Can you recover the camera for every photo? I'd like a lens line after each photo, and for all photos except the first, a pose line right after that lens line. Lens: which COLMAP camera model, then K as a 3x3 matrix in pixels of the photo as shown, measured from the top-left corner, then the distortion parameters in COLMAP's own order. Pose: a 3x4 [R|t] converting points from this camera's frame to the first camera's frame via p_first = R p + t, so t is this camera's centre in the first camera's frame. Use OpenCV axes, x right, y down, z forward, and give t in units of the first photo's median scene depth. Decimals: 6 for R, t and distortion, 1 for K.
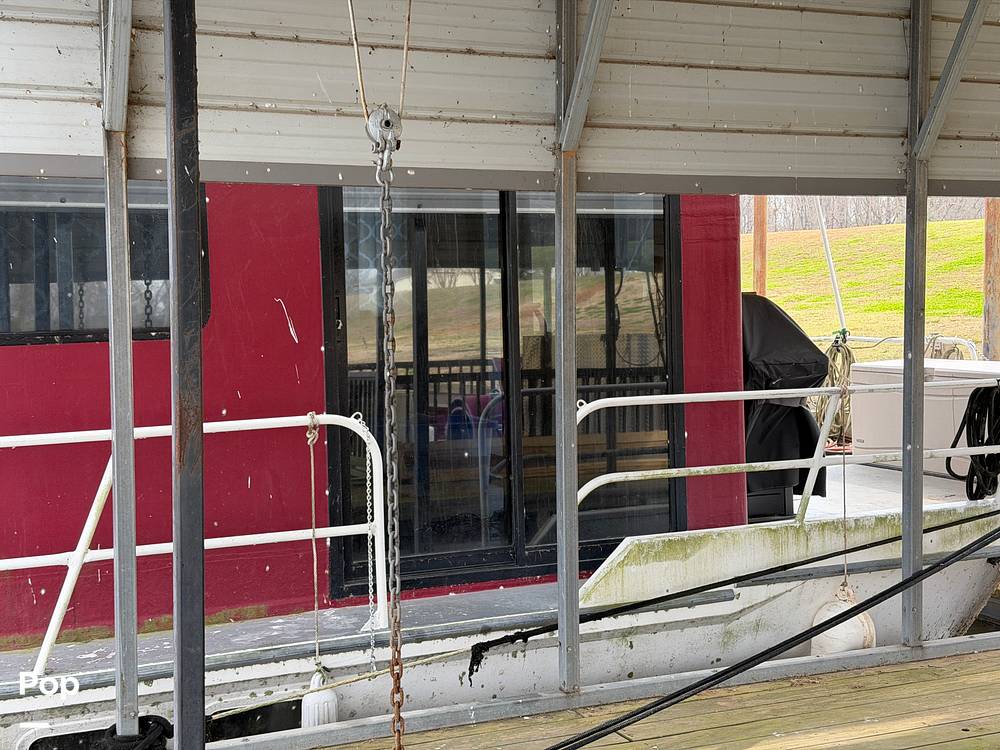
lens RADIAL K [[1503.8, 0, 500.0], [0, 1503.8, 375.0], [0, 0, 1]] dist [0.187355, 0.018286]
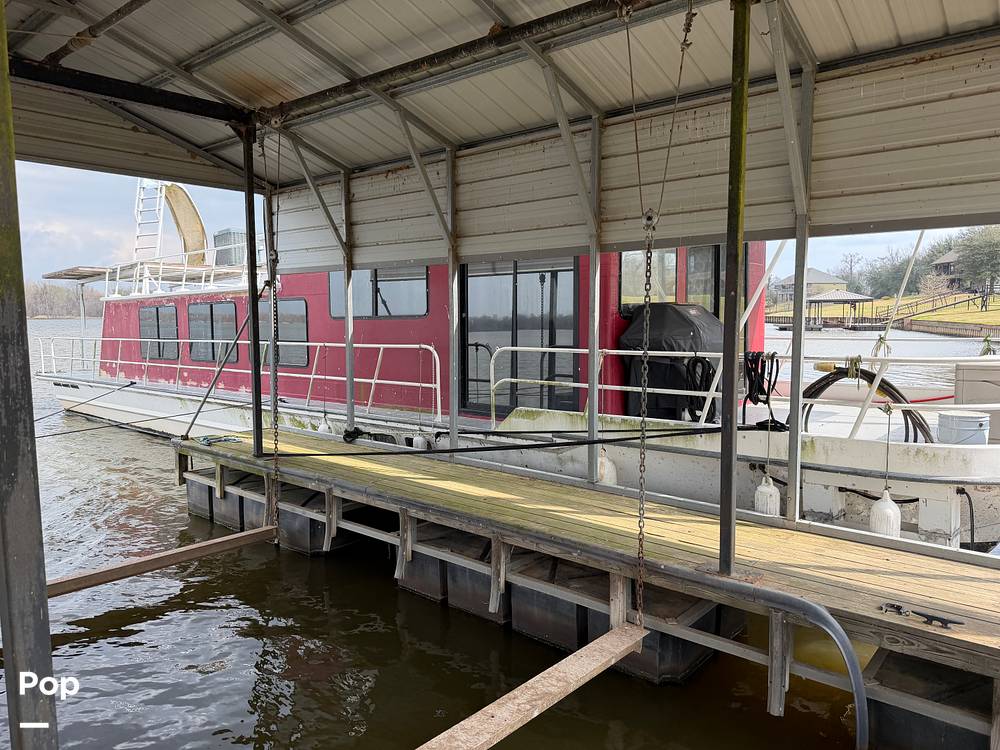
lens RADIAL K [[703.7, 0, 523.0], [0, 703.7, 375.1], [0, 0, 1]] dist [0.049165, -0.038777]
pose [[0.399897, 0.104266, -0.910610, 0.914003], [-0.029076, 0.994452, 0.101097, -0.044711], [0.916099, -0.013952, 0.400710, 0.477455]]
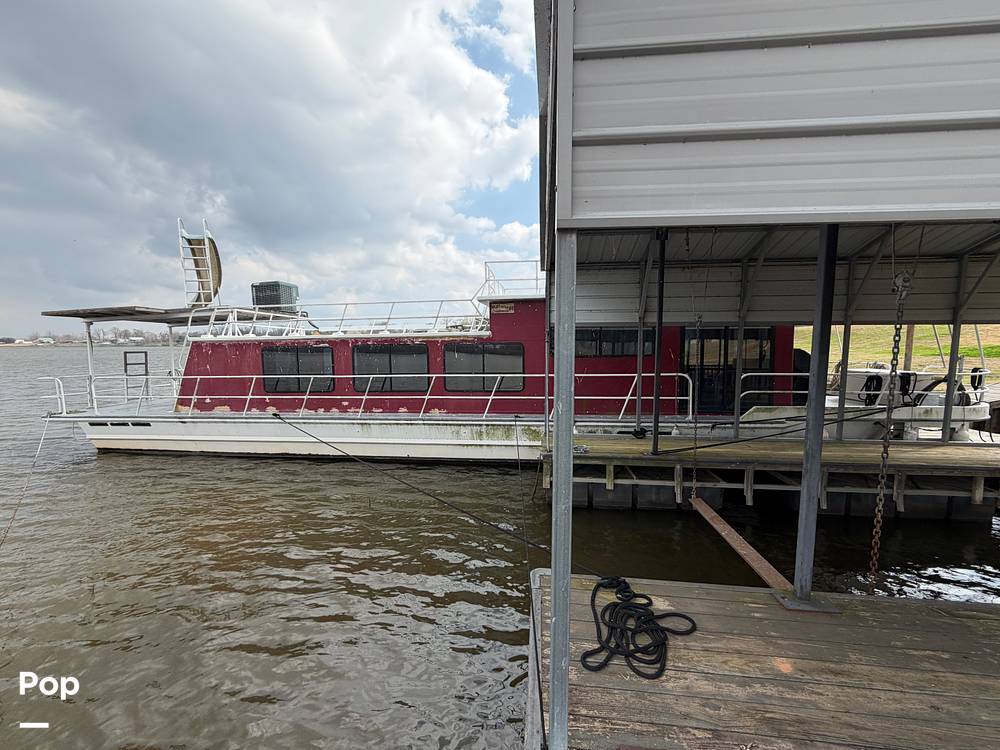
lens RADIAL K [[311.8, 0, 543.6], [0, 311.8, 371.3], [0, 0, 1]] dist [-0.012848, -0.000002]
pose [[0.865818, 0.051944, -0.497655, -0.000375], [-0.037549, 0.998537, 0.038897, -0.001838], [0.498948, -0.014991, 0.866502, -0.062309]]
